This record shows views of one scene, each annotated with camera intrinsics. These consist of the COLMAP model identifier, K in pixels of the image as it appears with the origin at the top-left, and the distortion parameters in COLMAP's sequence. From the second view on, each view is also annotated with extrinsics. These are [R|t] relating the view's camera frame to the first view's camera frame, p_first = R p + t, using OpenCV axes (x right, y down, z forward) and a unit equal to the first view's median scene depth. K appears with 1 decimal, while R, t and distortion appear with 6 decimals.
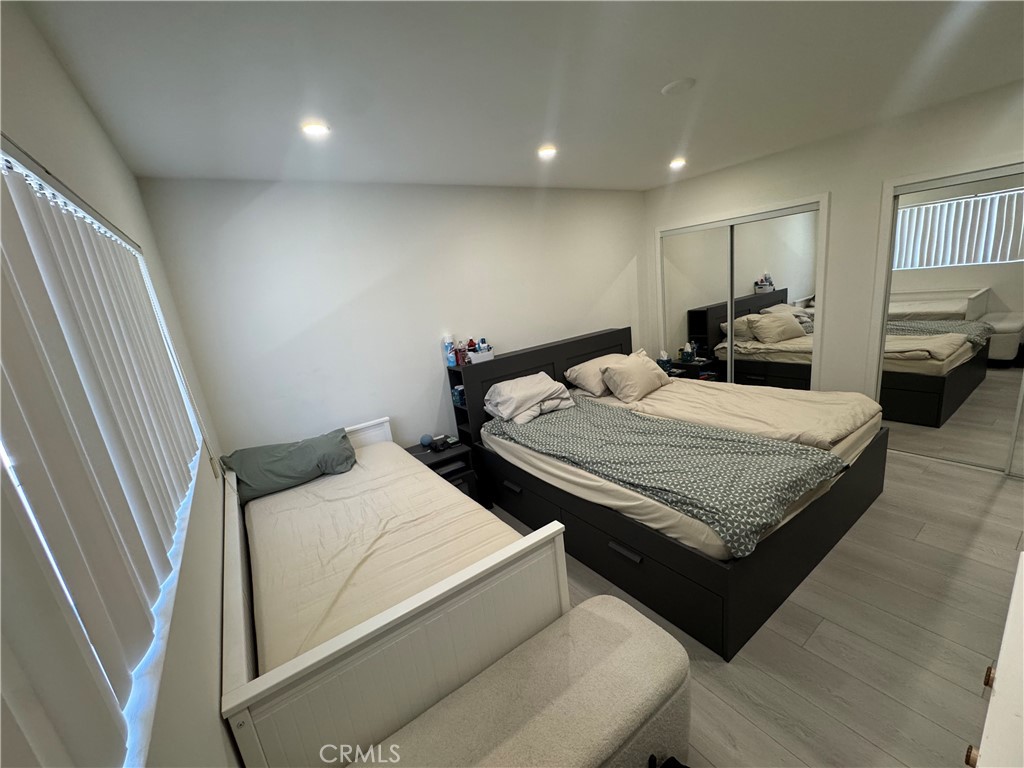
lens RADIAL K [[410.9, 0, 514.9], [0, 410.9, 382.0], [0, 0, 1]] dist [-0.003873, 0.000273]
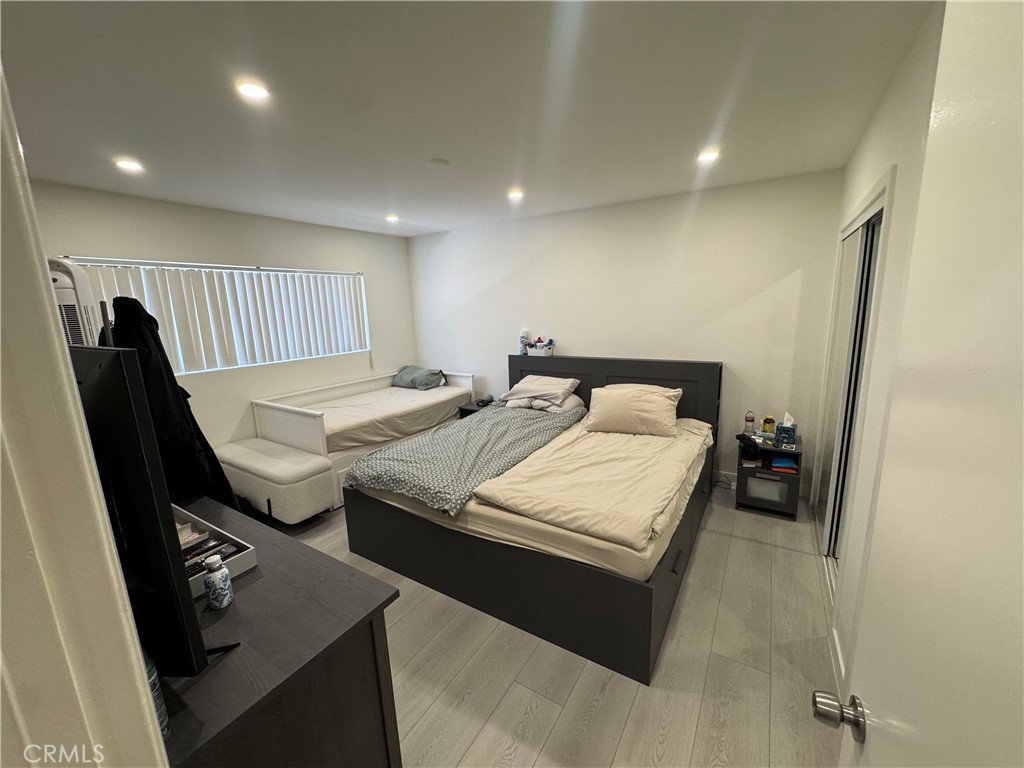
lens RADIAL K [[410.9, 0, 515.0], [0, 410.9, 387.0], [0, 0, 1]] dist [-0.003873, 0.000273]
pose [[0.394963, 0.281747, -0.874427, 1.035321], [-0.232363, 0.951501, 0.201626, -0.202005], [0.888826, 0.123550, 0.441275, 0.410955]]
